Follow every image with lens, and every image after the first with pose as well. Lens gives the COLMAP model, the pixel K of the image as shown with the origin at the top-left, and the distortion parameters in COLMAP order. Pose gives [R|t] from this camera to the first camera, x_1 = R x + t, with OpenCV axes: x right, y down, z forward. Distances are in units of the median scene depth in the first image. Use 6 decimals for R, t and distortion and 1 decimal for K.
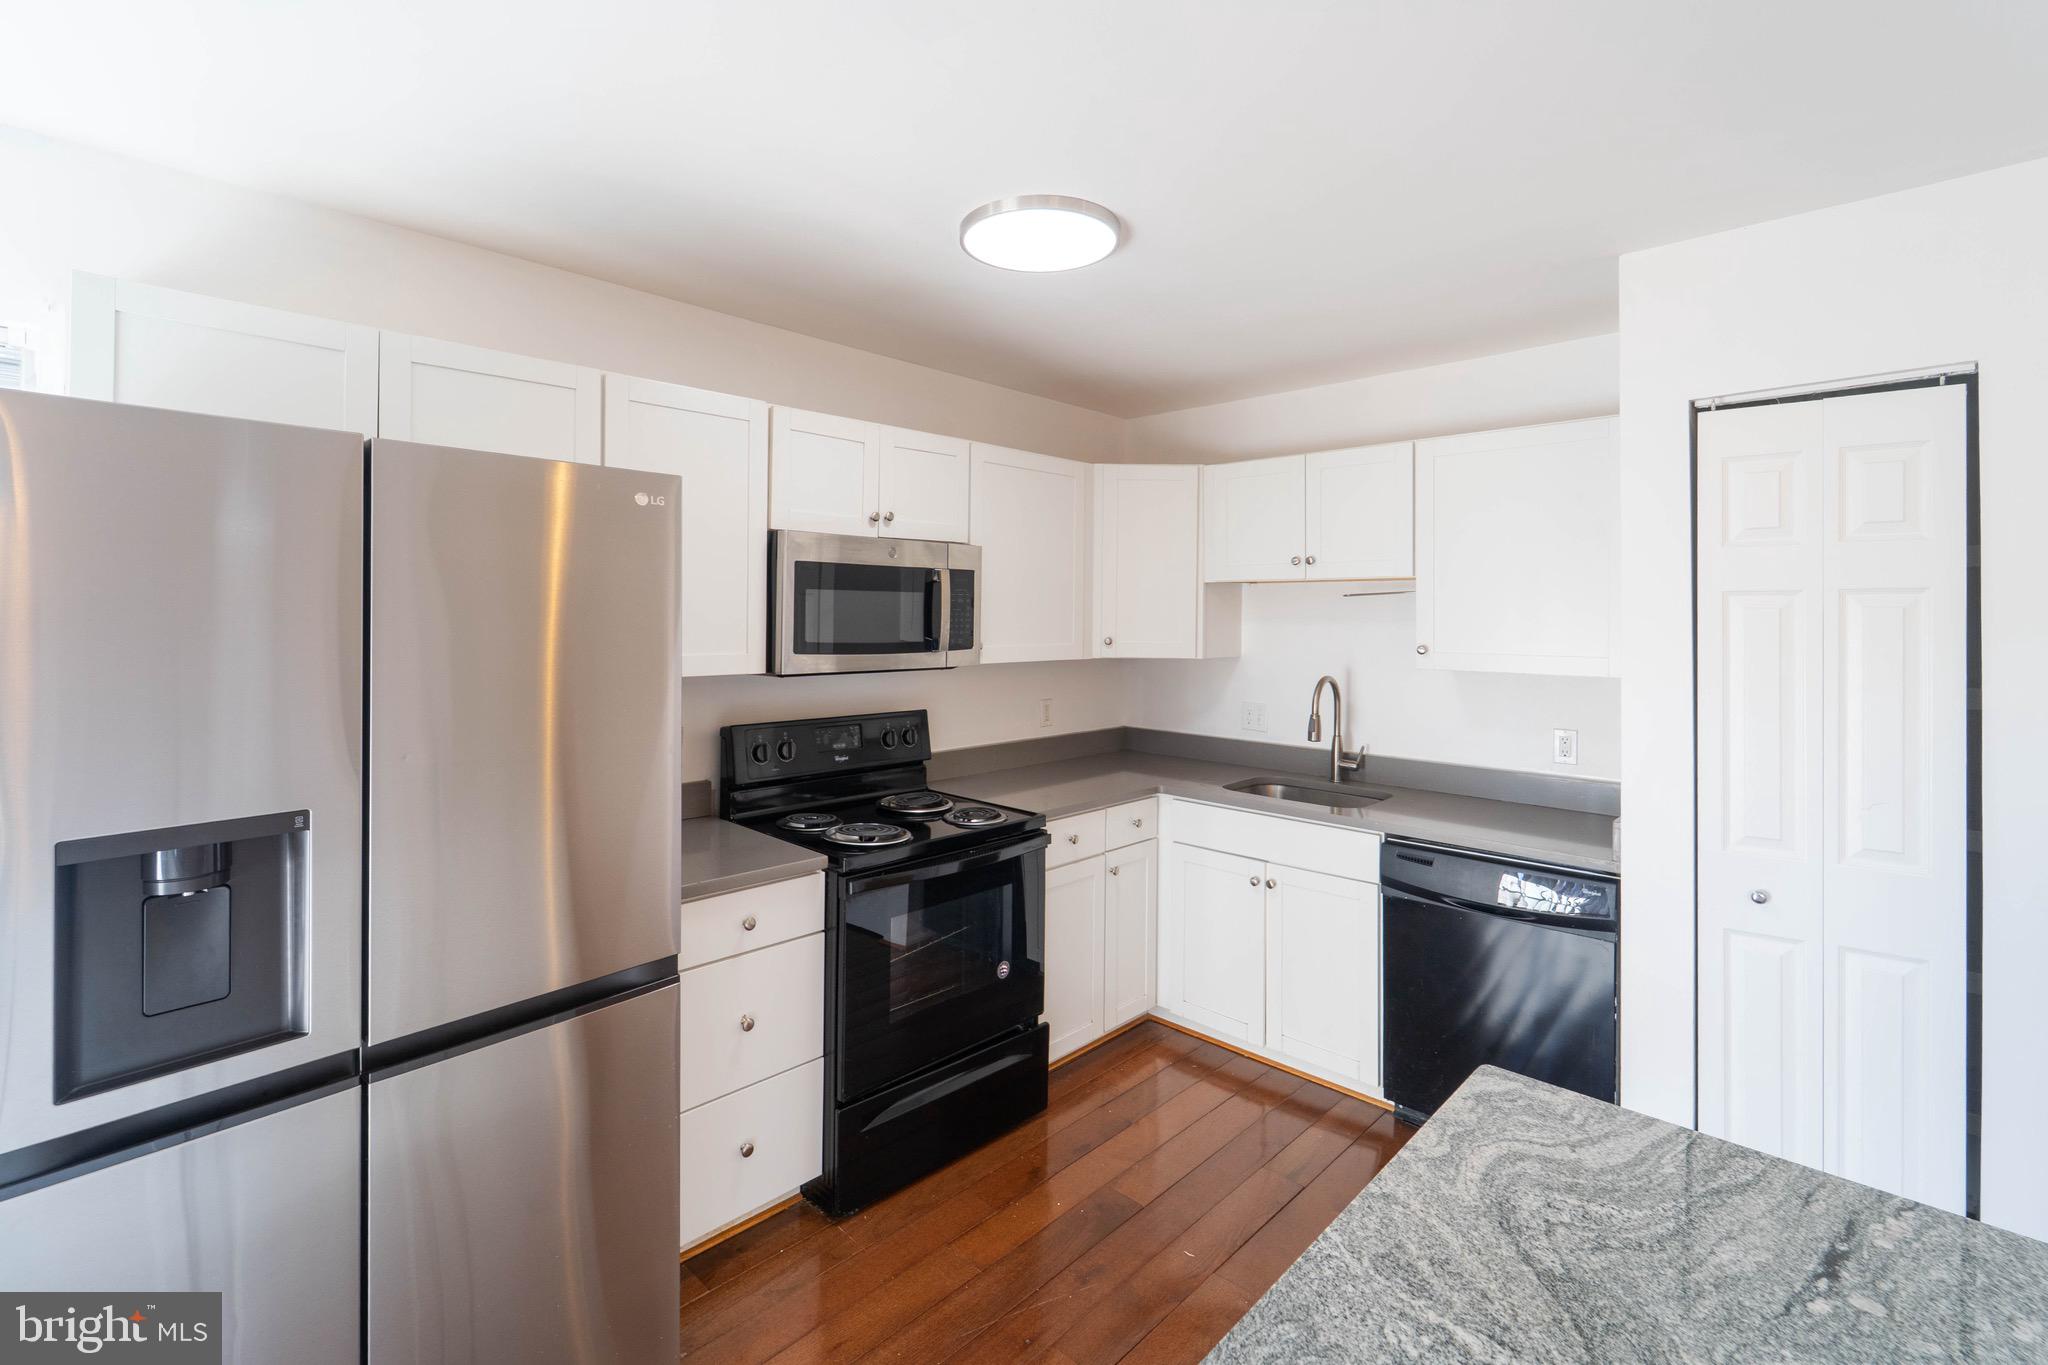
lens RADIAL K [[934.0, 0, 995.2], [0, 934.0, 609.8], [0, 0, 1]] dist [0.001537, -0.001300]
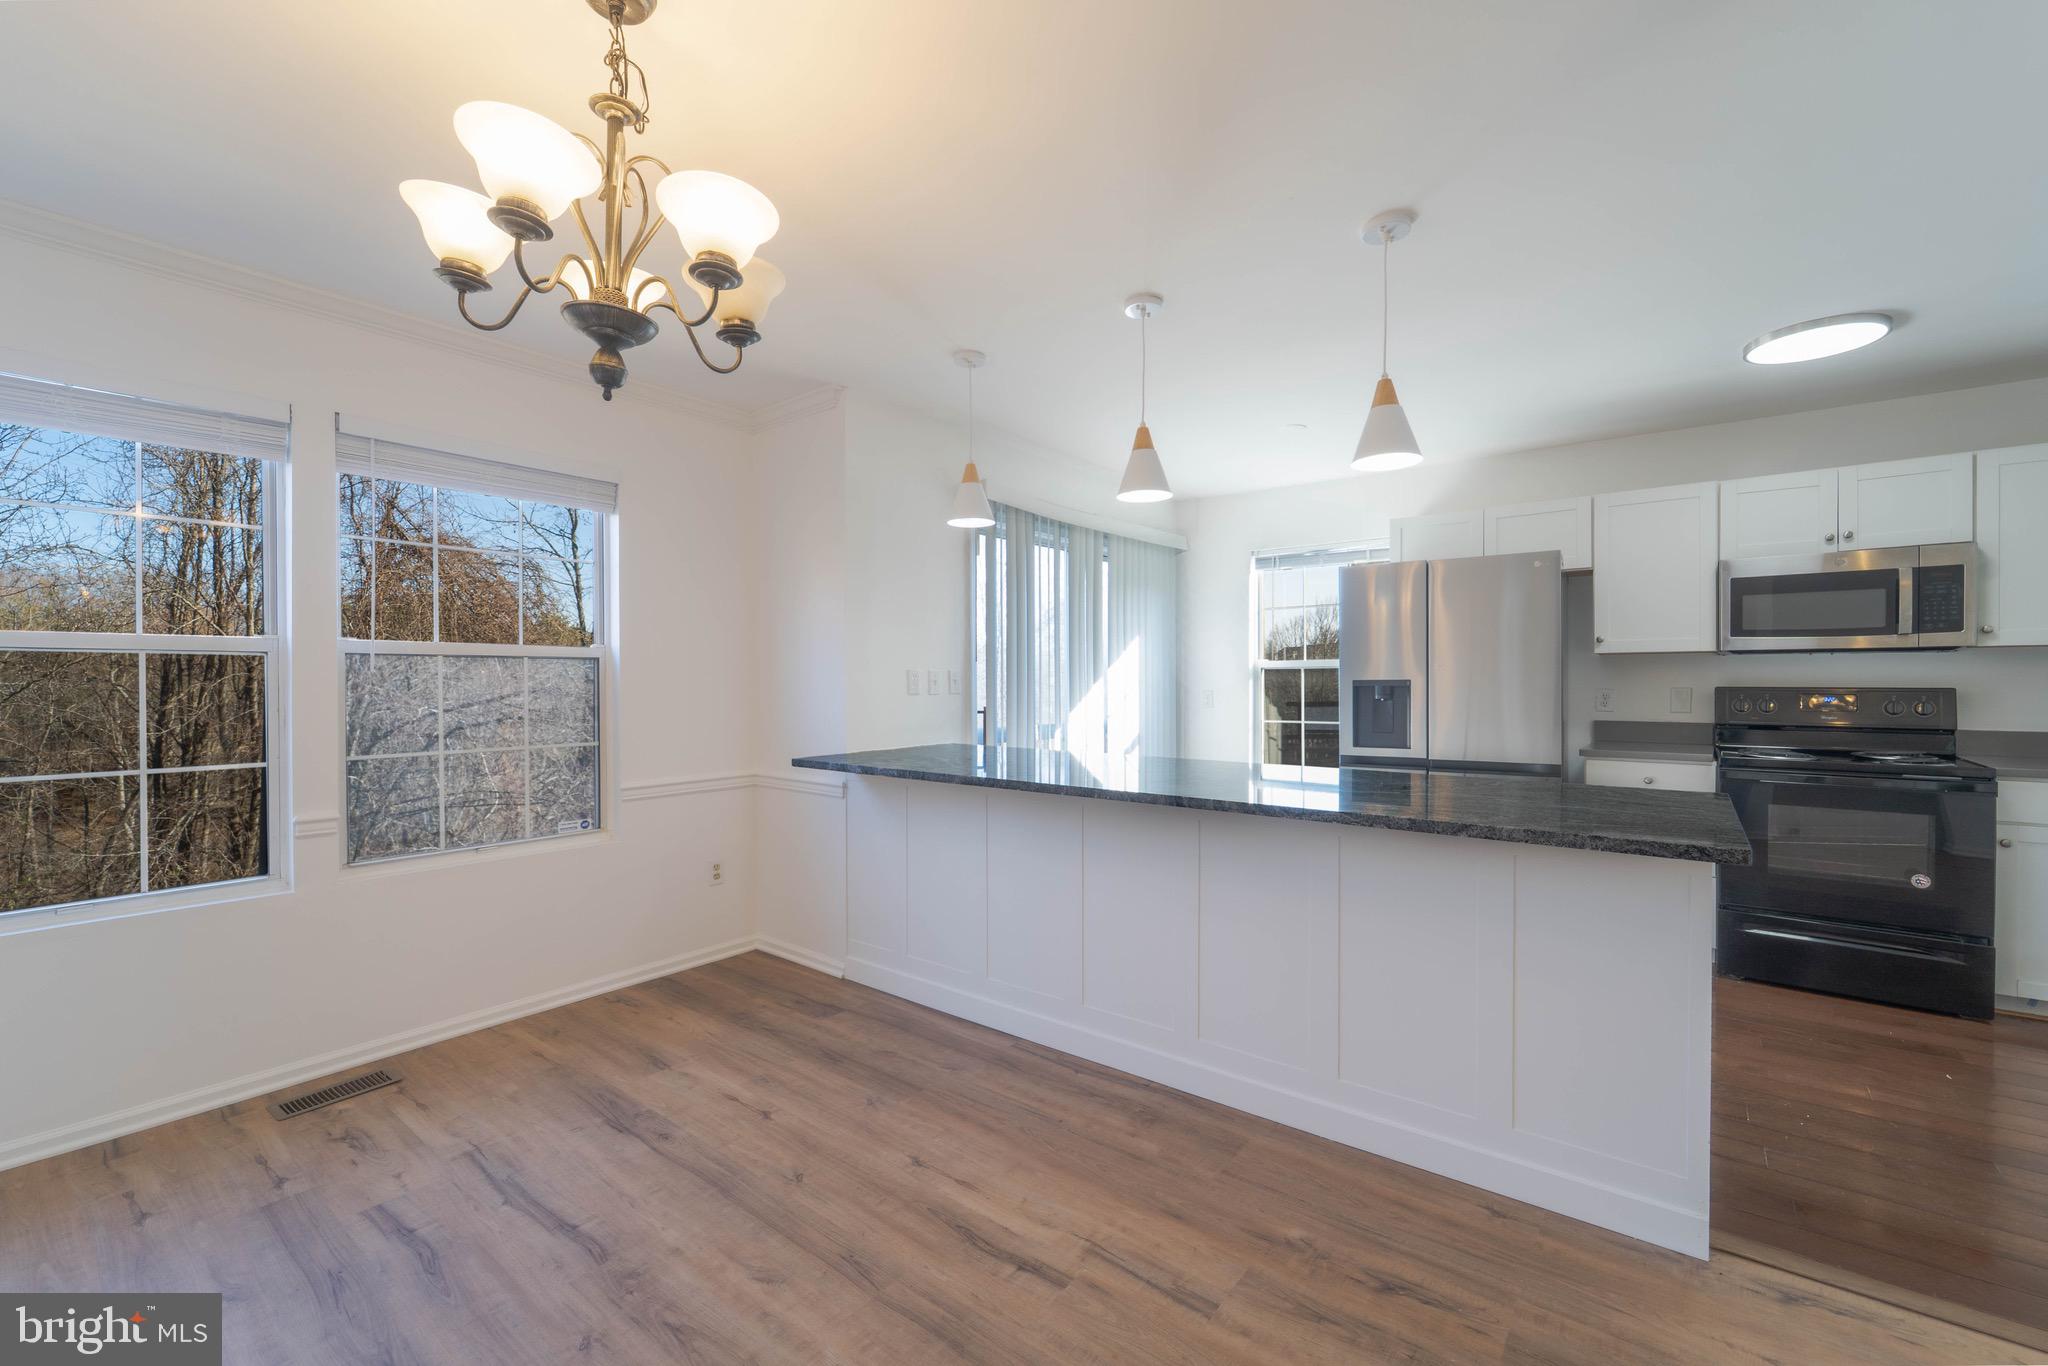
lens RADIAL K [[828.6, 0, 1029.4], [0, 828.6, 680.4], [0, 0, 1]] dist [0.013825, -0.004157]
pose [[0.100592, -0.004974, -0.994915, 1.029615], [0.006232, 0.999971, -0.004369, 0.114590], [0.994908, -0.005761, 0.100620, -0.311110]]
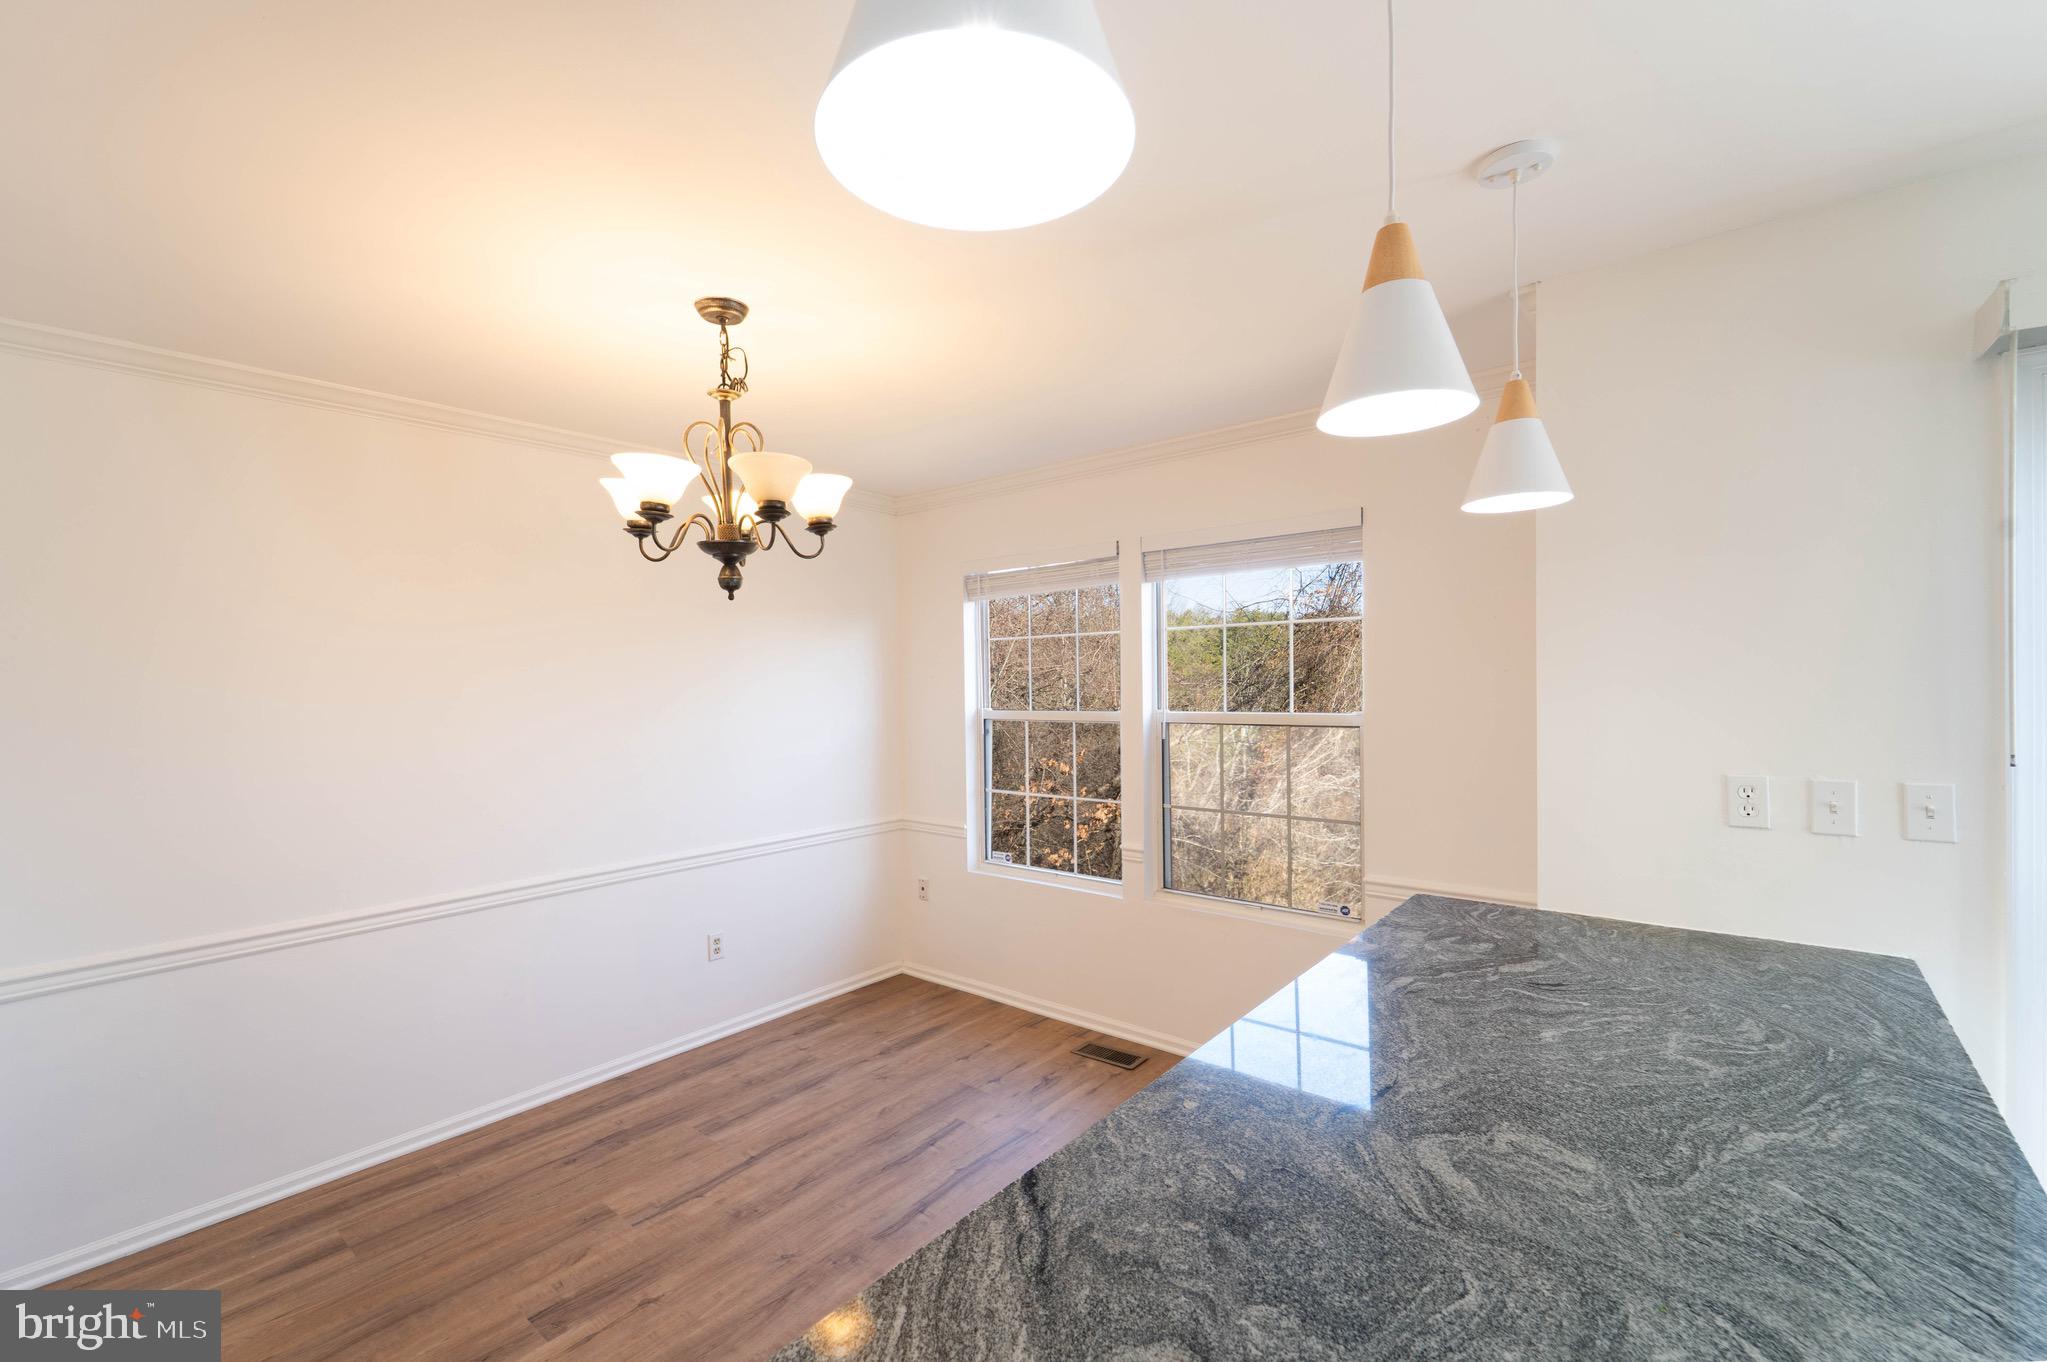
lens RADIAL K [[872.0, 0, 1008.8], [0, 872.0, 695.8], [0, 0, 1]] dist [0.008440, -0.000783]
pose [[-0.997694, 0.011864, -0.066830, 0.231327], [0.010985, 0.999848, 0.013504, 0.004572], [0.066980, 0.012739, -0.997673, 0.321887]]
